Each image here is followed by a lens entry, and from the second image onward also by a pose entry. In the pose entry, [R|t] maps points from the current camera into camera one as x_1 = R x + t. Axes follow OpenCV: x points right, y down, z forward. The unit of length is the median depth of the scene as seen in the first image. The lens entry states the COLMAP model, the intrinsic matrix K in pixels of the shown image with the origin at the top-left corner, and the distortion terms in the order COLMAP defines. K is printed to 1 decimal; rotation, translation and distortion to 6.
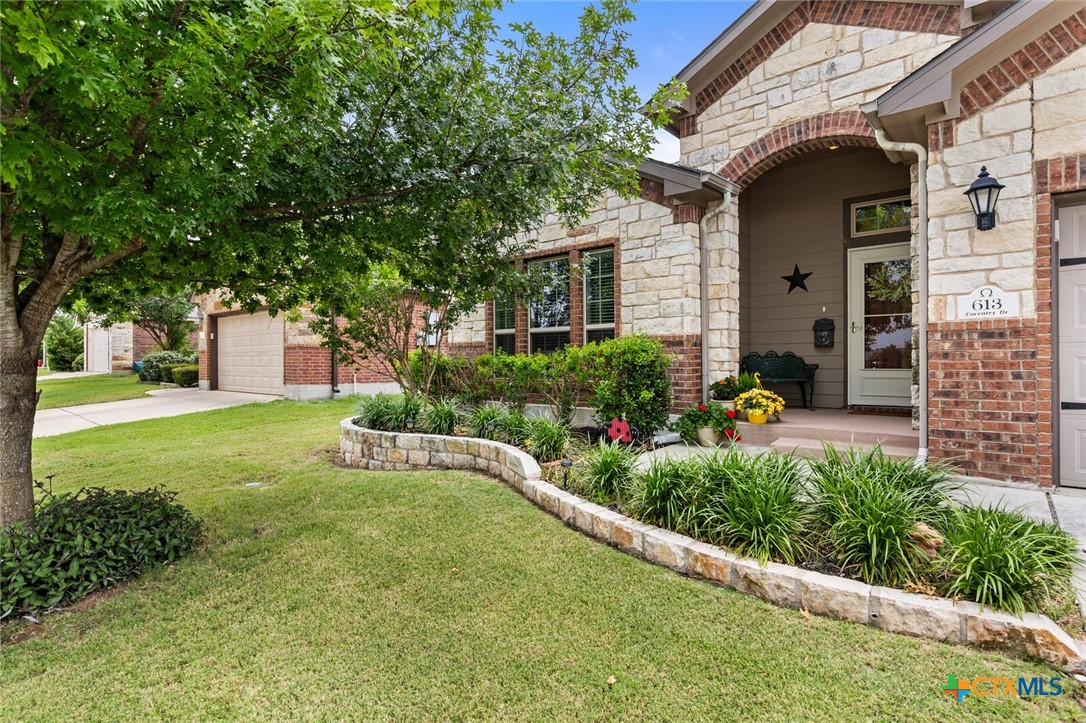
lens RADIAL K [[559.8, 0, 543.0], [0, 559.8, 361.5], [0, 0, 1]] dist [0.000592, 0.000069]
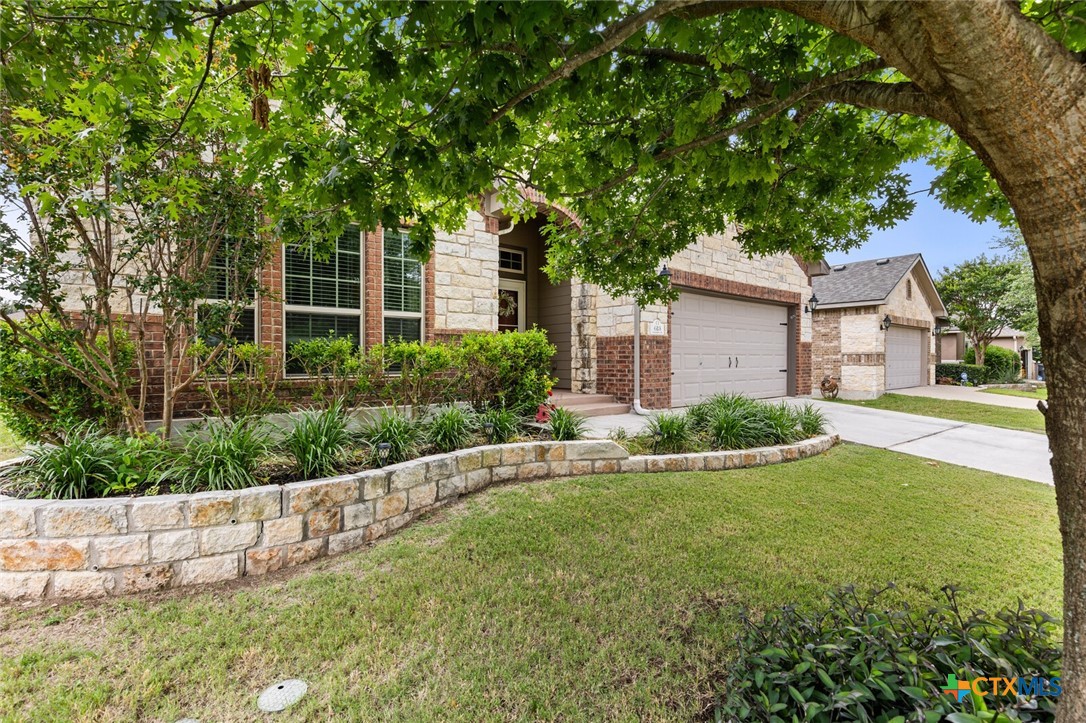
lens RADIAL K [[489.5, 0, 543.0], [0, 489.5, 361.5], [0, 0, 1]] dist [0.001605, -0.000065]
pose [[0.153691, 0.002130, 0.988117, -0.717776], [0.006139, 0.999976, -0.003110, 0.018671], [-0.988100, 0.006544, 0.153675, 0.735473]]
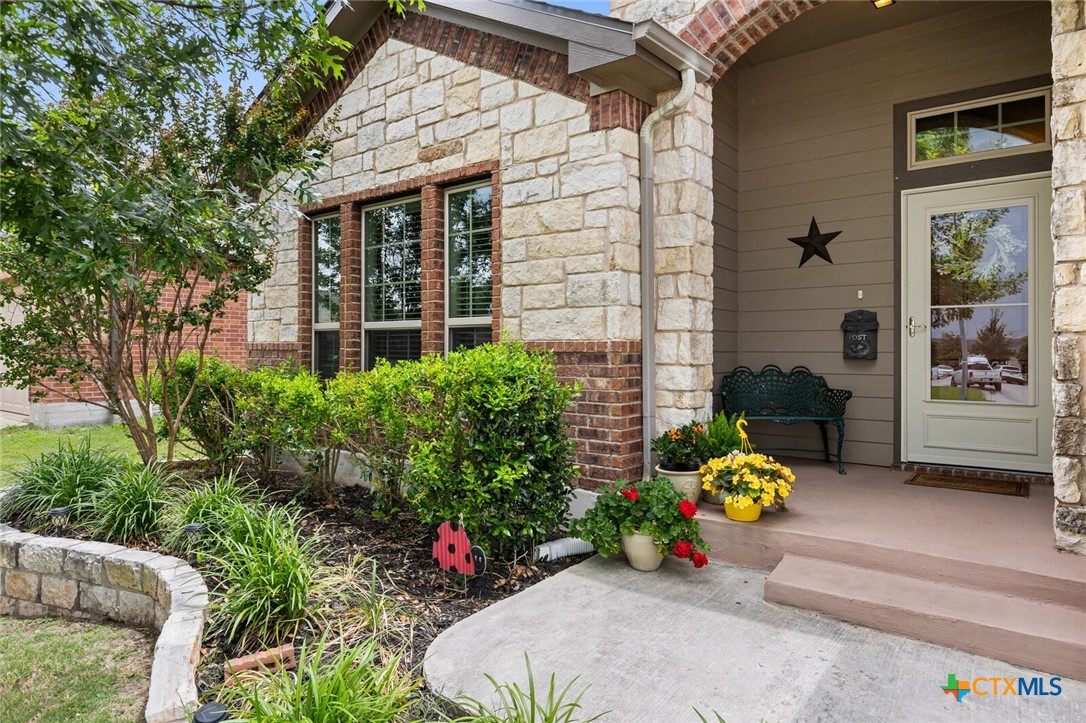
lens RADIAL K [[673.3, 0, 545.6], [0, 673.3, 346.4], [0, 0, 1]] dist [0.002280, 0.000098]
pose [[0.998296, 0.005595, 0.058091, 0.154470], [-0.005201, 0.999962, -0.006933, -0.037474], [-0.058127, 0.006619, 0.998287, 0.366106]]
